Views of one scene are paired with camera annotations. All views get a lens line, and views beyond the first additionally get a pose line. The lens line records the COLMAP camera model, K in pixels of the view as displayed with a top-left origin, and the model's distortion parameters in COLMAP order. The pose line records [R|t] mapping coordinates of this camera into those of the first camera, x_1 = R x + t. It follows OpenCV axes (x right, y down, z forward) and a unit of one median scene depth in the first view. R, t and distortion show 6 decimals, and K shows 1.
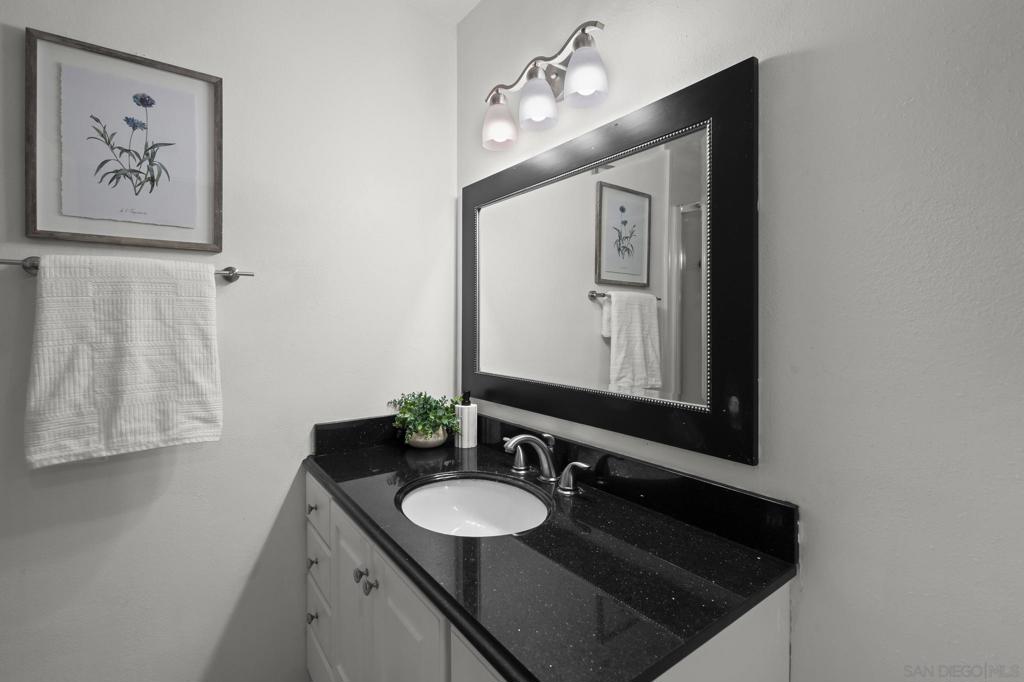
lens RADIAL K [[460.8, 0, 511.7], [0, 460.8, 330.8], [0, 0, 1]] dist [-0.005665, 0.002013]
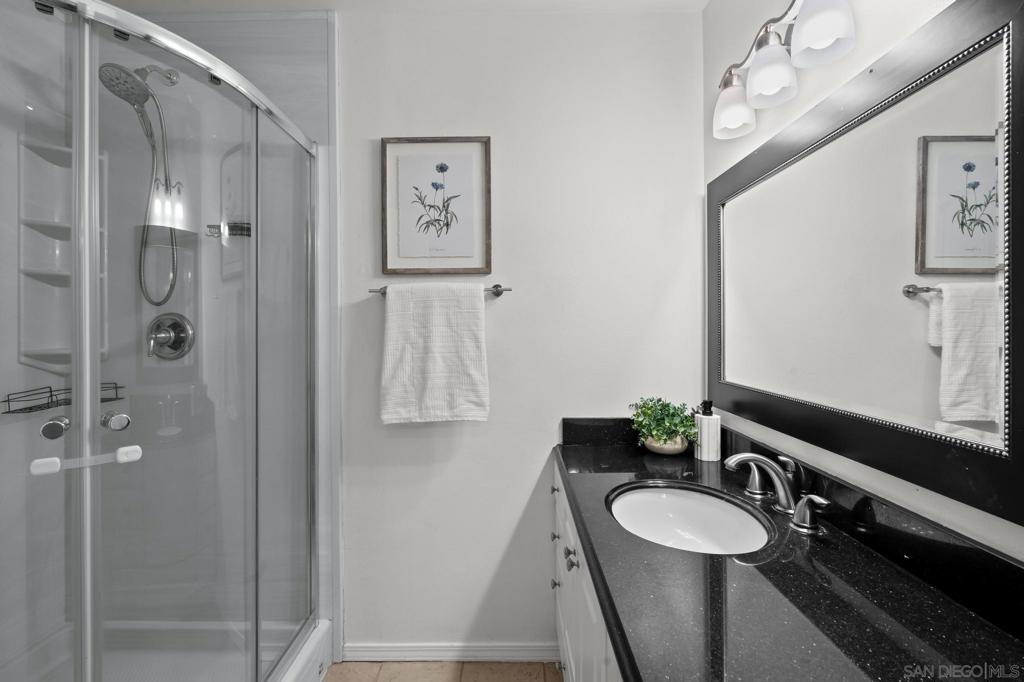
lens RADIAL K [[460.8, 0, 514.1], [0, 460.8, 340.6], [0, 0, 1]] dist [-0.005665, 0.002013]
pose [[0.803248, 0.010418, -0.595553, 0.182000], [-0.005016, 0.999930, 0.010726, 0.000668], [0.595623, -0.005628, 0.803244, 0.015509]]
